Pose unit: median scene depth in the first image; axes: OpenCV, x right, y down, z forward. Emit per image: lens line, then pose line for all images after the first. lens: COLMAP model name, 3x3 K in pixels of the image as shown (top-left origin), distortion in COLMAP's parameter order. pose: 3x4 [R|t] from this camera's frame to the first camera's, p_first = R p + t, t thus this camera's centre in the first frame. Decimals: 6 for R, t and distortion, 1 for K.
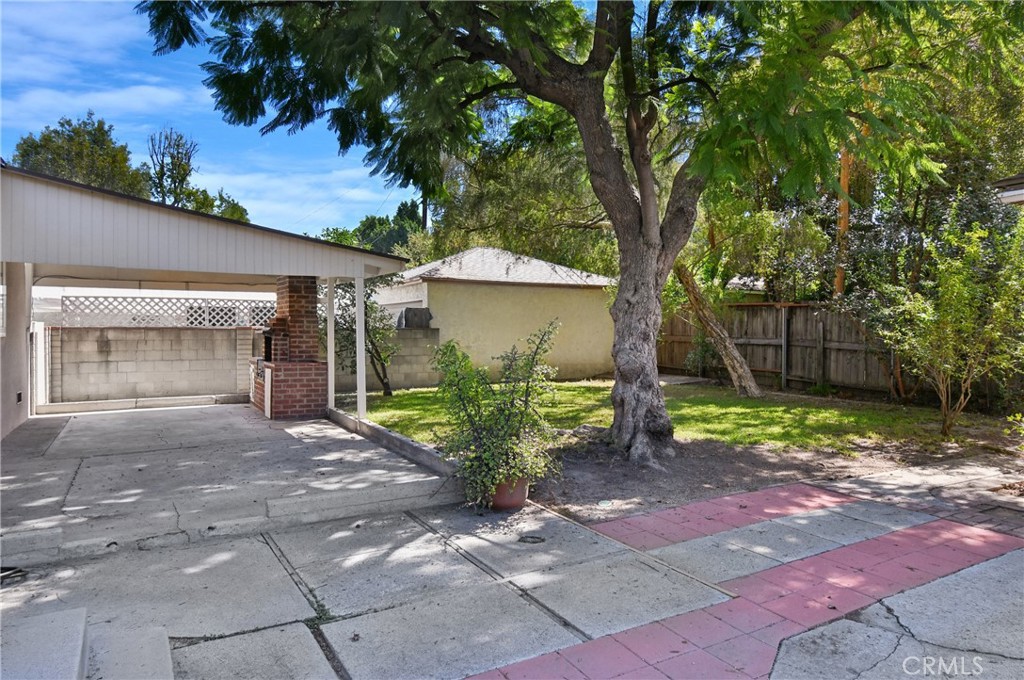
lens RADIAL K [[623.9, 0, 518.1], [0, 623.9, 337.6], [0, 0, 1]] dist [-0.006017, -0.000127]
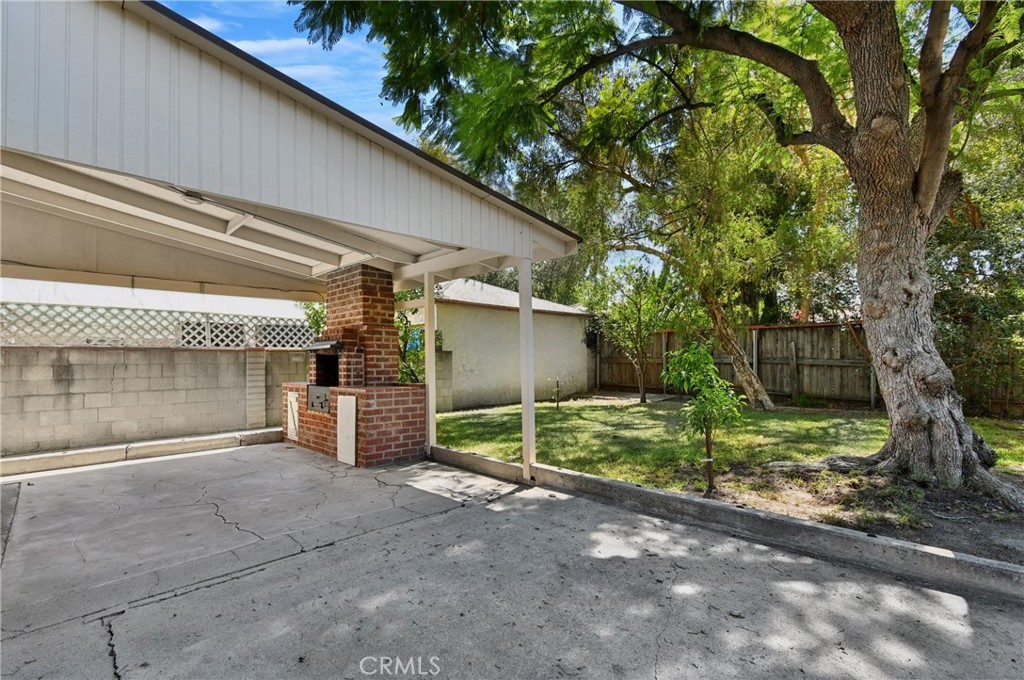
lens RADIAL K [[477.3, 0, 502.8], [0, 477.3, 357.0], [0, 0, 1]] dist [0.002096, -0.000134]
pose [[0.977945, -0.013612, 0.208420, -0.269668], [0.018748, 0.999567, -0.022684, 0.016739], [-0.208021, 0.026091, 0.977776, 0.335373]]
